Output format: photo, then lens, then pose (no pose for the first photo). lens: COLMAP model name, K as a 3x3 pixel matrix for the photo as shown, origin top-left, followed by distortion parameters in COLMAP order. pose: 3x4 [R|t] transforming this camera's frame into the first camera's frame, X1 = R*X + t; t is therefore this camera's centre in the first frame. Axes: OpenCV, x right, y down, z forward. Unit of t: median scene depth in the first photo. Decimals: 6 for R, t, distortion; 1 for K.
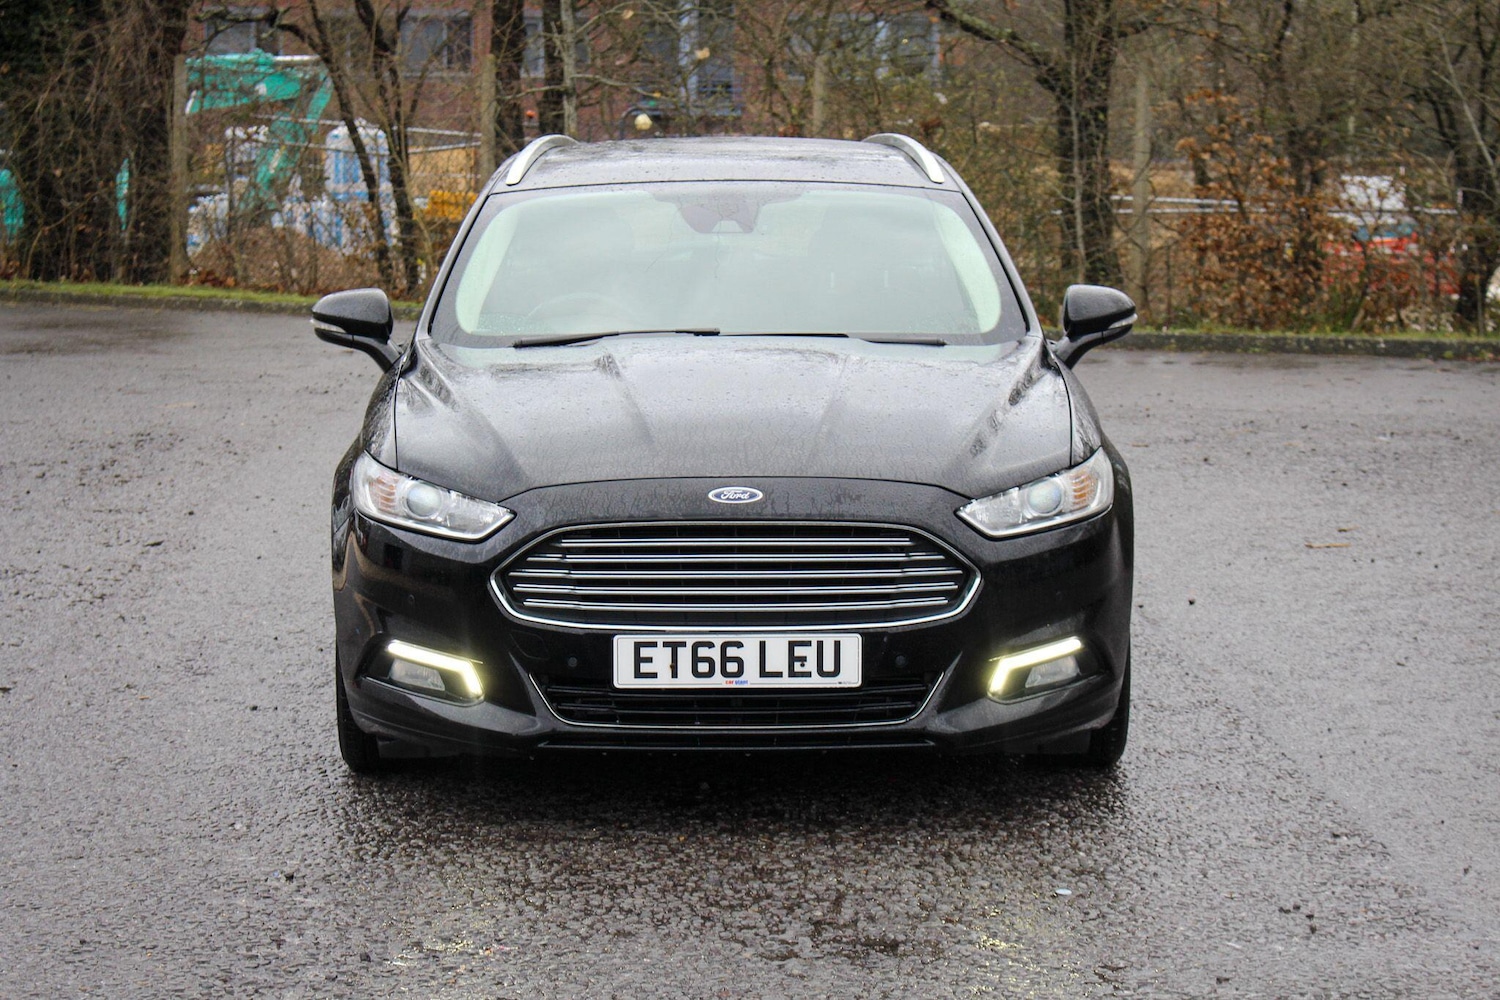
lens RADIAL K [[3654.3, 0, 750.0], [0, 3654.3, 500.0], [0, 0, 1]] dist [0.054328, -0.271190]
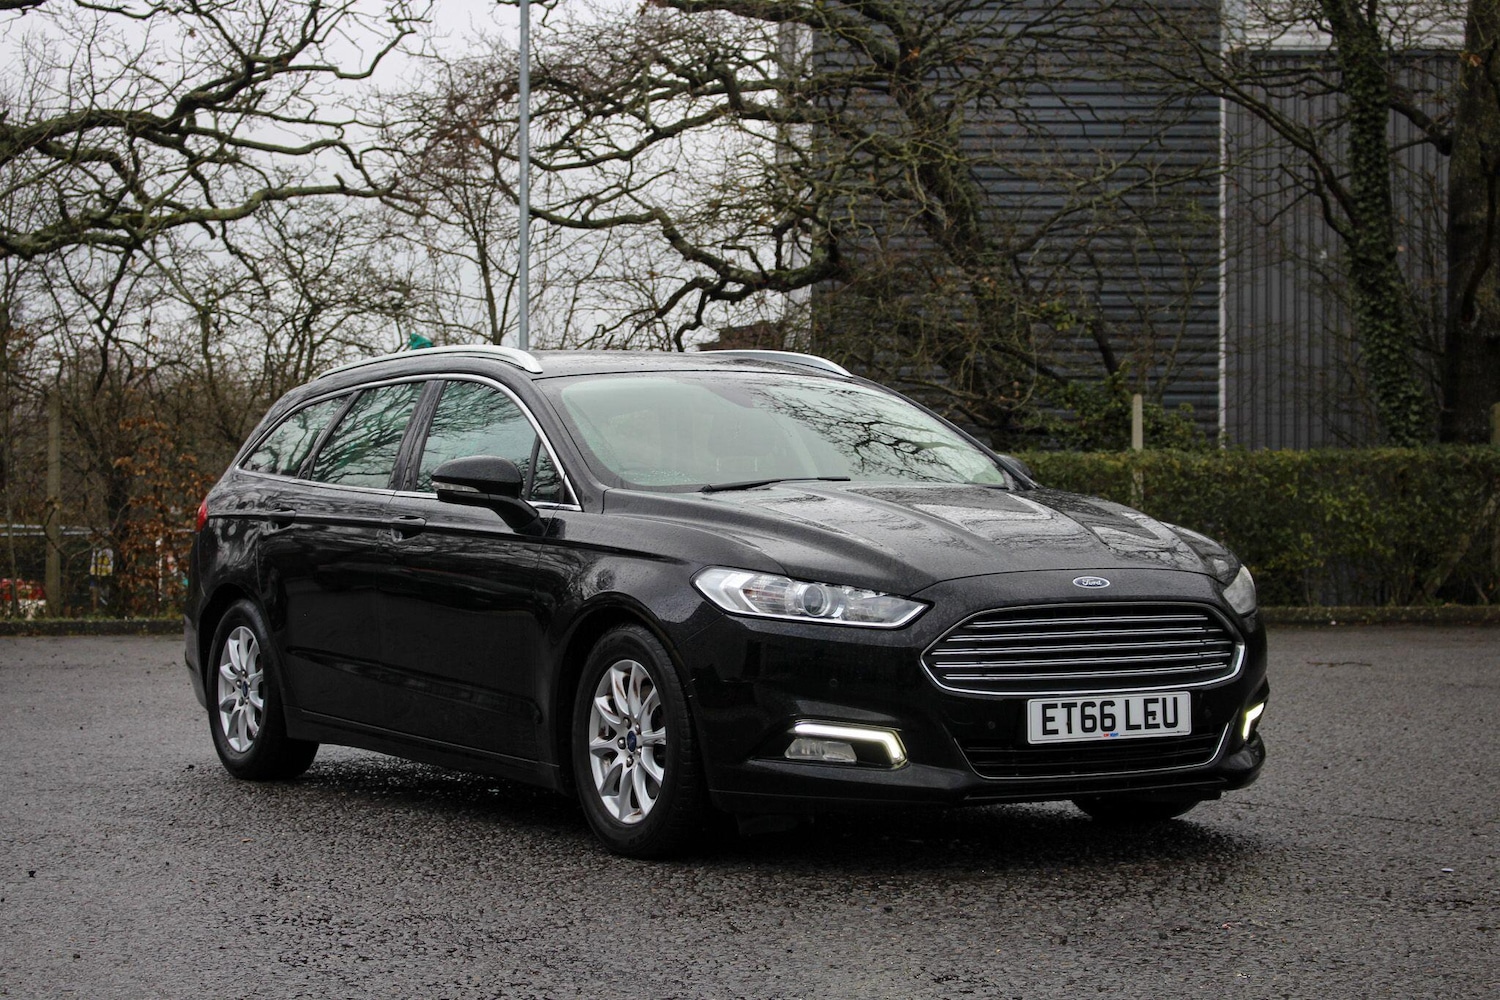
lens RADIAL K [[3103.0, 0, 710.9], [0, 3103.0, 499.5], [0, 0, 1]] dist [-0.042196, -0.458061]
pose [[0.872692, -0.004133, 0.488254, -0.613704], [0.056922, 0.994007, -0.093327, 0.060015], [-0.484942, 0.109238, 0.867697, 0.163776]]
